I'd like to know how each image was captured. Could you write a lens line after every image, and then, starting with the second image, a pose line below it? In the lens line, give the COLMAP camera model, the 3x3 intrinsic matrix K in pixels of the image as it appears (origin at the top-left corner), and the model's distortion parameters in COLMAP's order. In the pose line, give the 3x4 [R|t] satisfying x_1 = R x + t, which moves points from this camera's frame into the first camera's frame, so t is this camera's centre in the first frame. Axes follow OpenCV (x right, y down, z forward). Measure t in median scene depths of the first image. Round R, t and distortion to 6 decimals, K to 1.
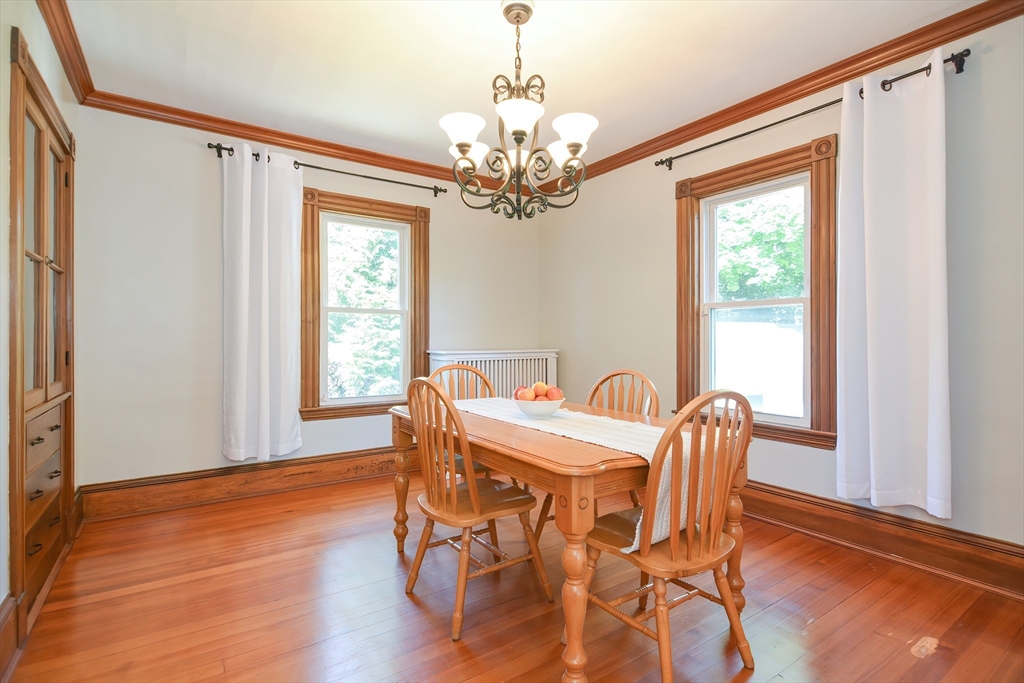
lens RADIAL K [[488.8, 0, 512.5], [0, 488.8, 341.7], [0, 0, 1]] dist [-0.001874, -0.008868]
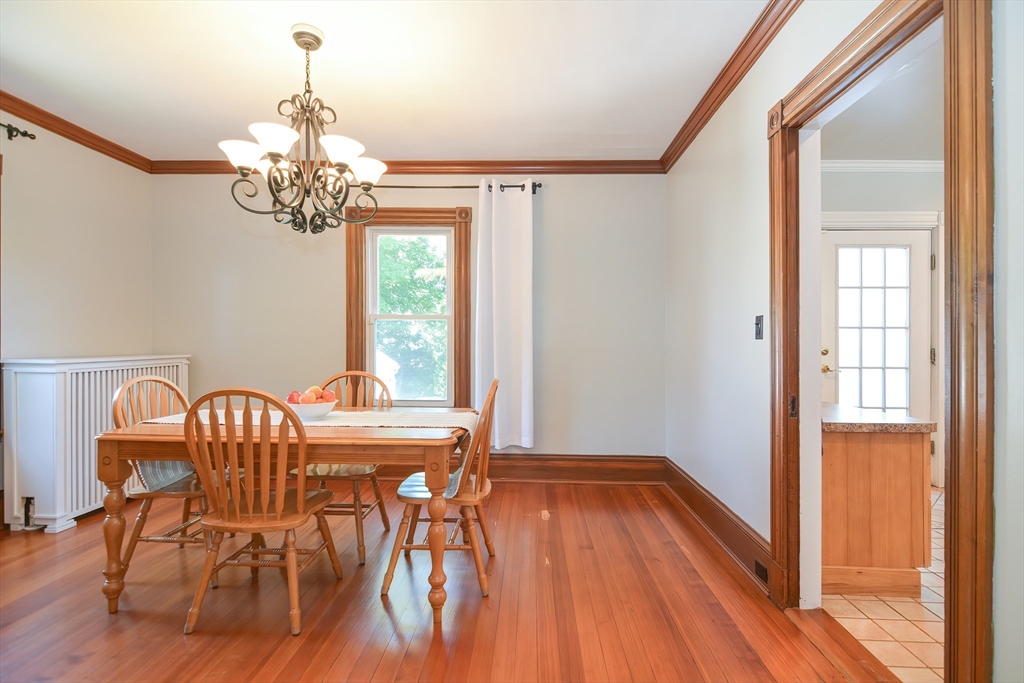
lens RADIAL K [[488.8, 0, 518.7], [0, 488.8, 343.0], [0, 0, 1]] dist [-0.001874, -0.008868]
pose [[0.583394, 0.001519, 0.812188, -0.511167], [-0.003709, 0.999993, 0.000794, -0.013743], [-0.812181, -0.003475, 0.583396, 0.005031]]
